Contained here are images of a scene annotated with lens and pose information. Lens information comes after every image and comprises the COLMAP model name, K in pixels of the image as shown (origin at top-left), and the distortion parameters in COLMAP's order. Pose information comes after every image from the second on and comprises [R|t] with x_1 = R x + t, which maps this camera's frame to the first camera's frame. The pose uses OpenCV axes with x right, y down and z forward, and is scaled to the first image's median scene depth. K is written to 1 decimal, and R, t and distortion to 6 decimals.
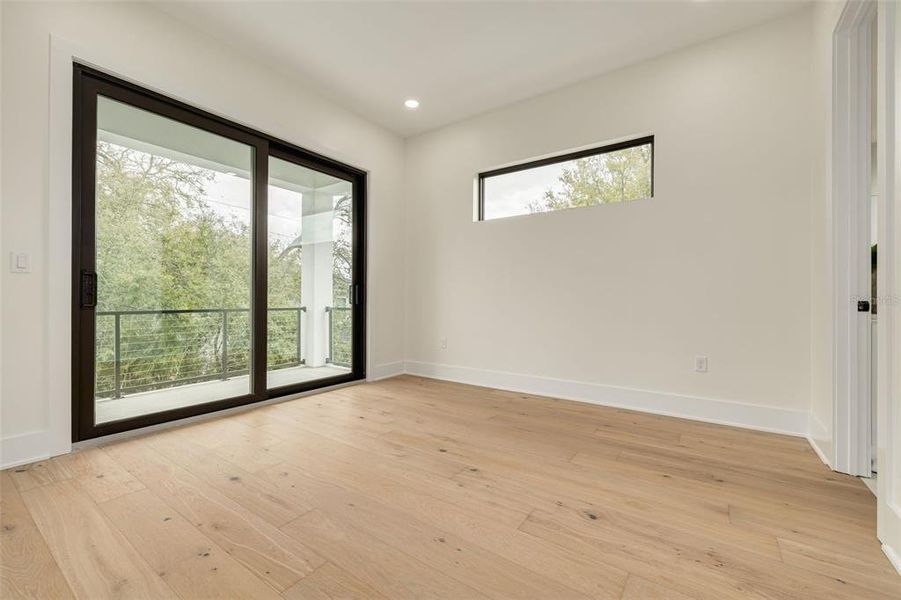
lens RADIAL K [[374.4, 0, 446.2], [0, 374.4, 298.2], [0, 0, 1]] dist [0.001455, 0.000445]
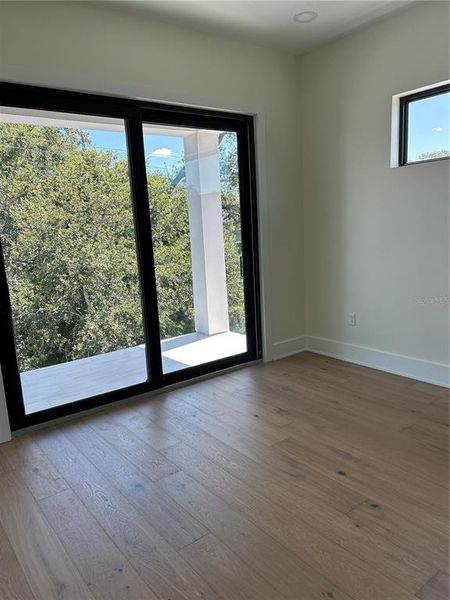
lens RADIAL K [[452.1, 0, 227.2], [0, 452.1, 301.3], [0, 0, 1]] dist [0.039580, -0.026582]
pose [[0.953173, -0.000394, -0.302425, 0.052955], [0.058078, 0.981625, 0.181768, -0.192976], [0.296797, -0.190821, 0.935681, -0.033062]]
